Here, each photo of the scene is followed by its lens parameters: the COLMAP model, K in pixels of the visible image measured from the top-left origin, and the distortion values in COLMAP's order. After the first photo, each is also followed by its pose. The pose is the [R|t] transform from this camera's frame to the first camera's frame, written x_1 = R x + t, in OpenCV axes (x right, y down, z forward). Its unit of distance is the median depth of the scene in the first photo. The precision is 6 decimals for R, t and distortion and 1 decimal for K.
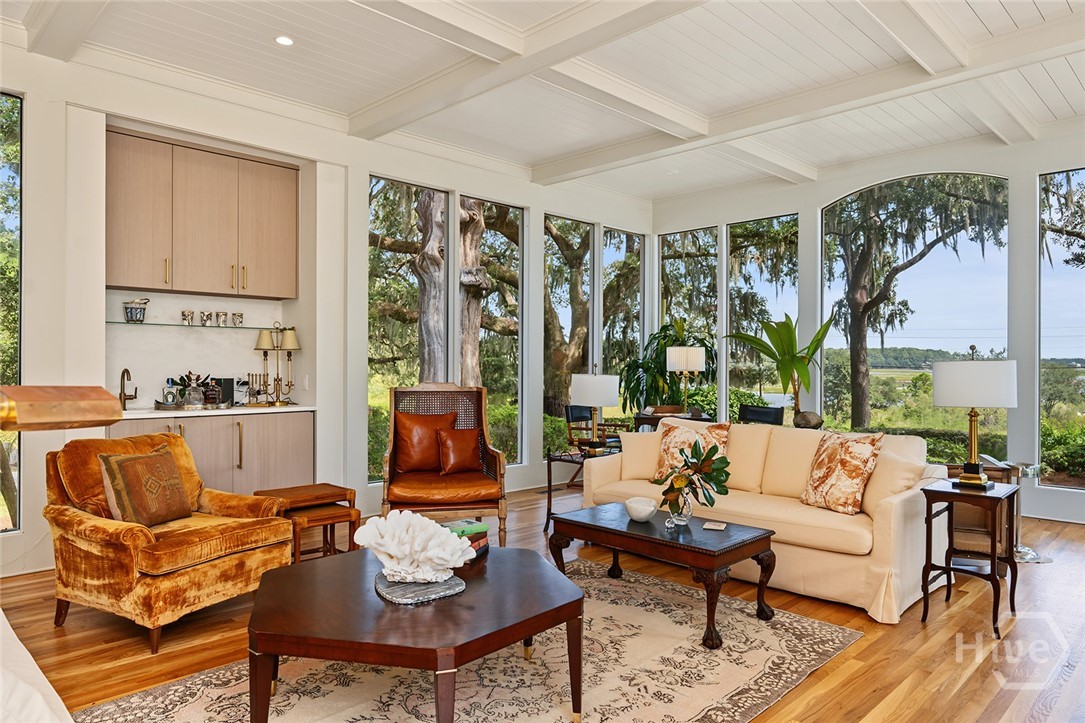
lens RADIAL K [[706.4, 0, 545.6], [0, 706.4, 366.8], [0, 0, 1]] dist [0.001686, 0.000358]
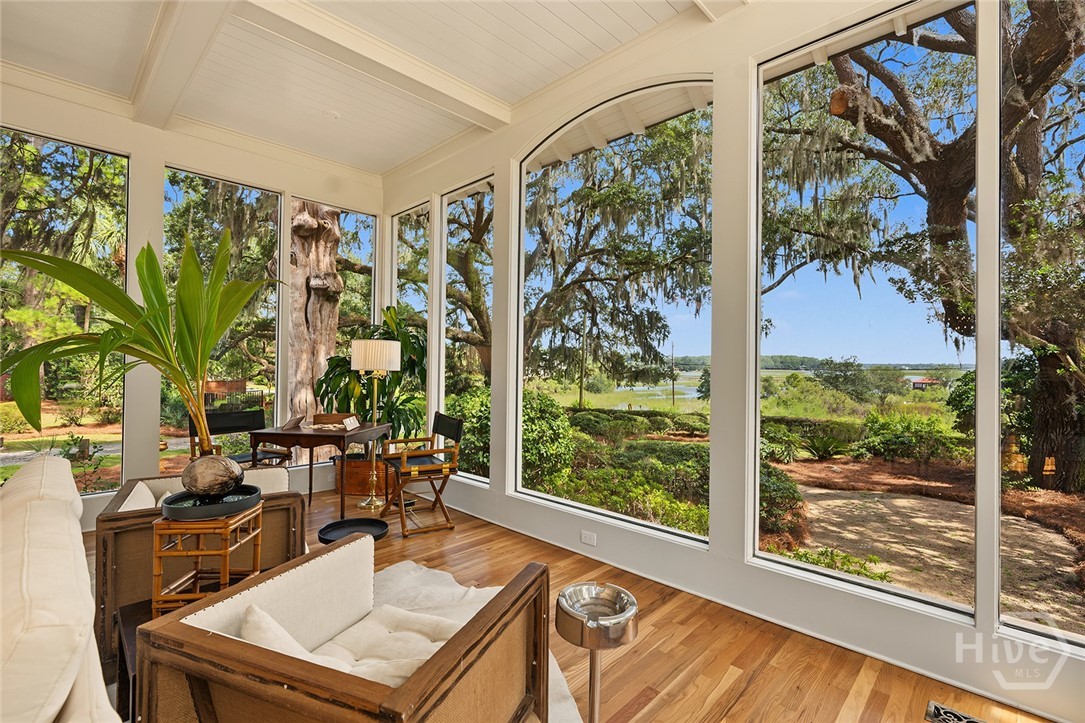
lens RADIAL K [[490.7, 0, 547.7], [0, 490.7, 363.7], [0, 0, 1]] dist [-0.003891, 0.000534]
pose [[0.999898, 0.006922, 0.012491, 0.083280], [-0.006841, 0.999955, -0.006517, 0.000188], [-0.012535, 0.006431, 0.999901, 0.092993]]
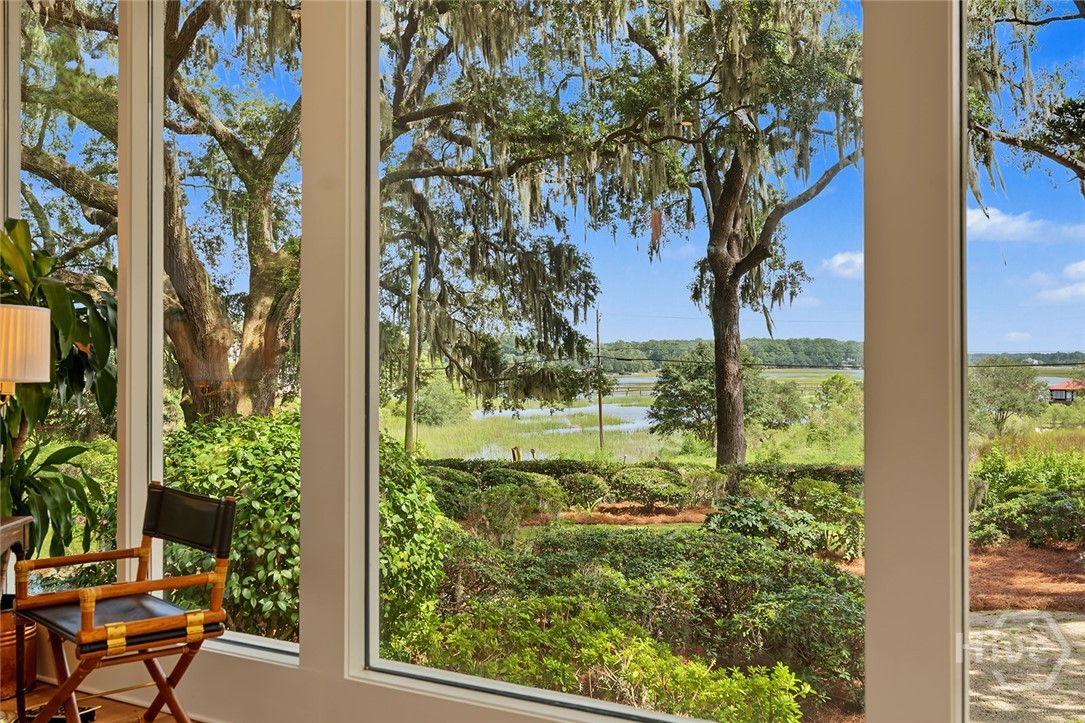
lens RADIAL K [[1080.9, 0, 547.2], [0, 1080.9, 363.2], [0, 0, 1]] dist [0.005828, 0.000000]
pose [[0.975440, -0.004444, 0.220220, 0.072471], [0.005361, 0.999979, -0.003566, 0.000175], [-0.220199, 0.004659, 0.975444, 0.101065]]
